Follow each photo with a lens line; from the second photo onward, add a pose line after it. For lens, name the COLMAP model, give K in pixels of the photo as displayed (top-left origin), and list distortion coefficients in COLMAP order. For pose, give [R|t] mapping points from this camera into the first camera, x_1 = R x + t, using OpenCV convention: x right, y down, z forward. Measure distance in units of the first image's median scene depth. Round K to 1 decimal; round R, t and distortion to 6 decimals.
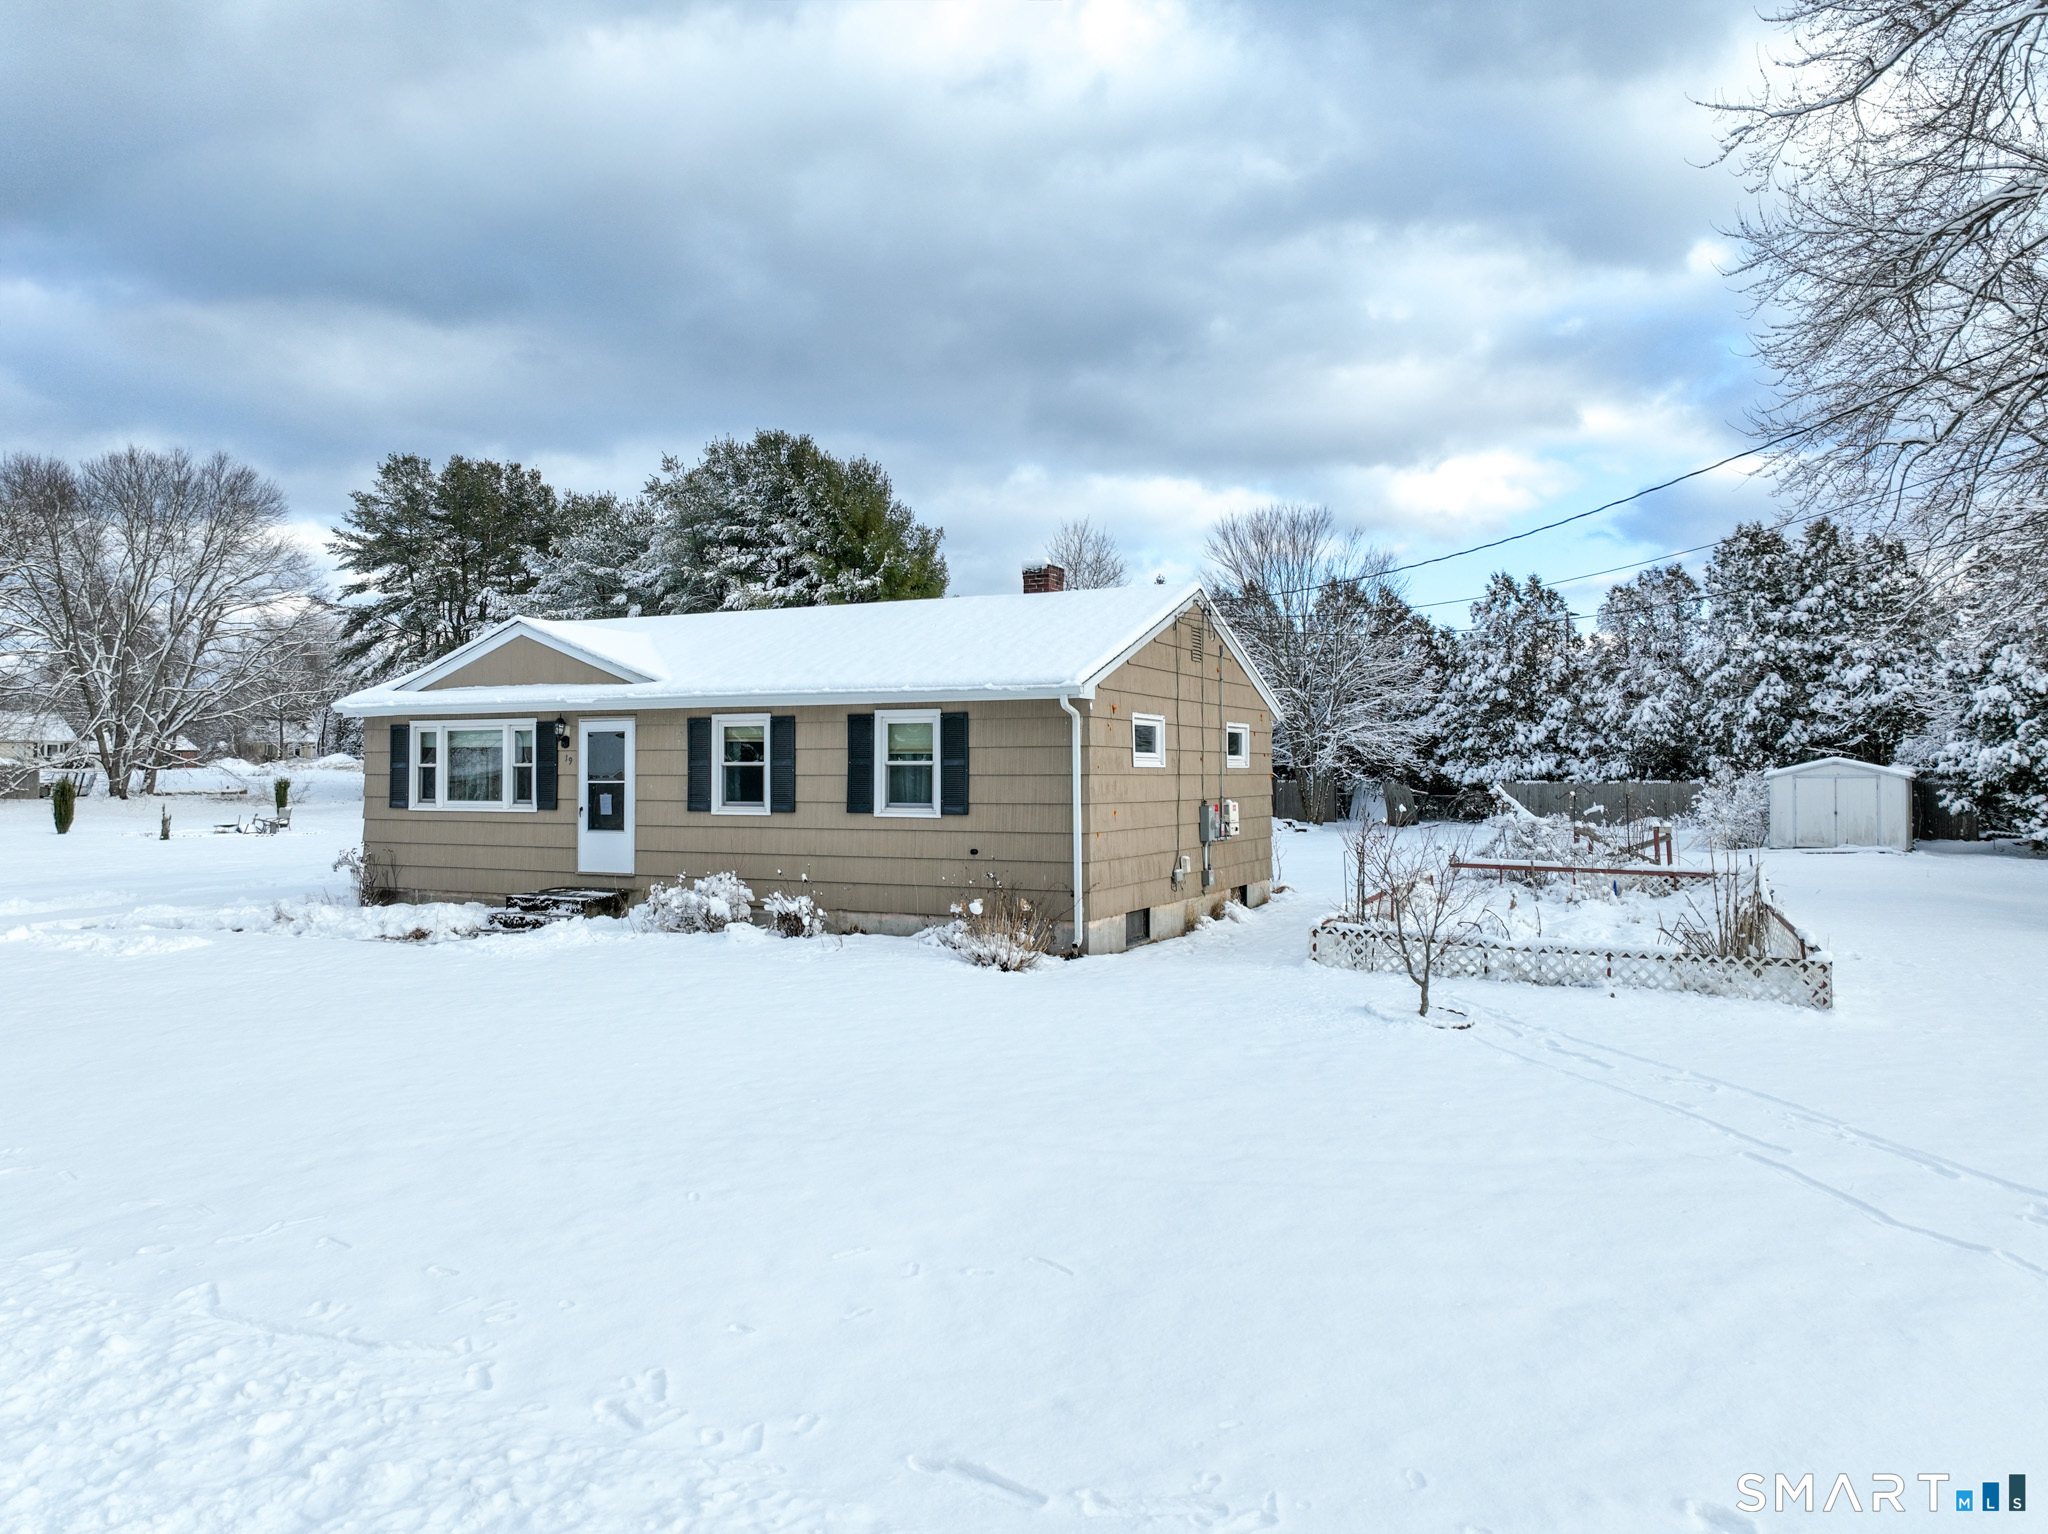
lens RADIAL K [[1441.9, 0, 1024.0], [0, 1441.9, 767.0], [0, 0, 1]] dist [0.008035, 0.001286]
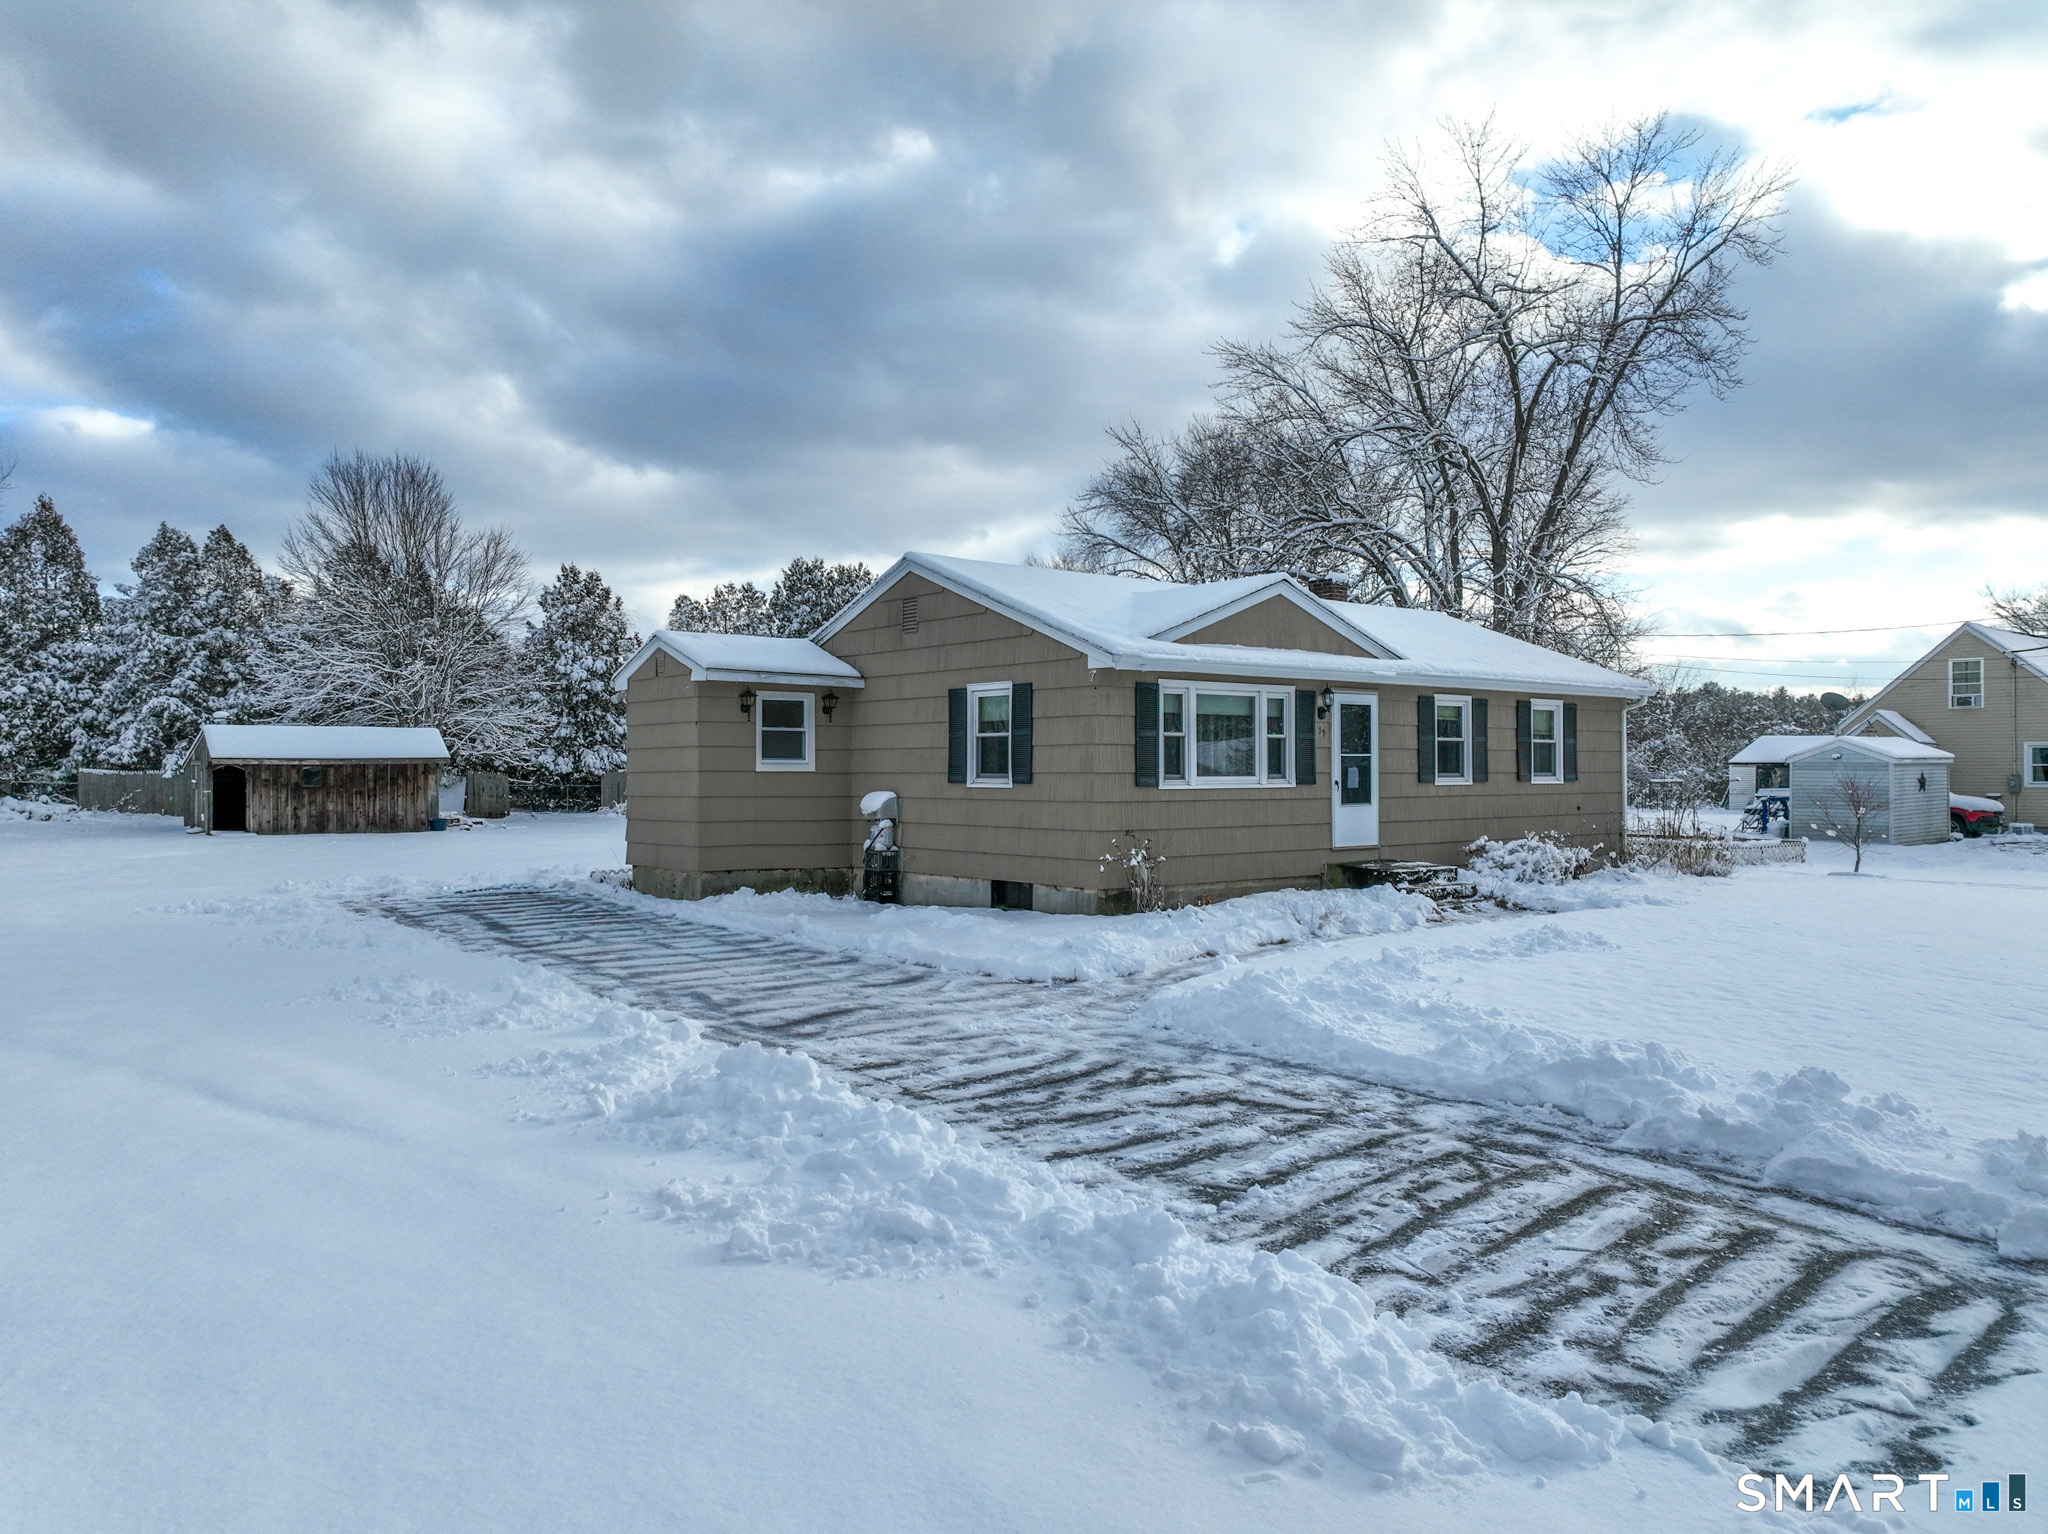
lens RADIAL K [[1441.9, 0, 1024.0], [0, 1441.9, 767.0], [0, 0, 1]] dist [0.008035, 0.001286]
pose [[0.423861, 0.001361, 0.905726, -1.232927], [-0.003069, 0.999995, -0.000067, 0.018457], [-0.905722, -0.002752, 0.423863, 0.753969]]
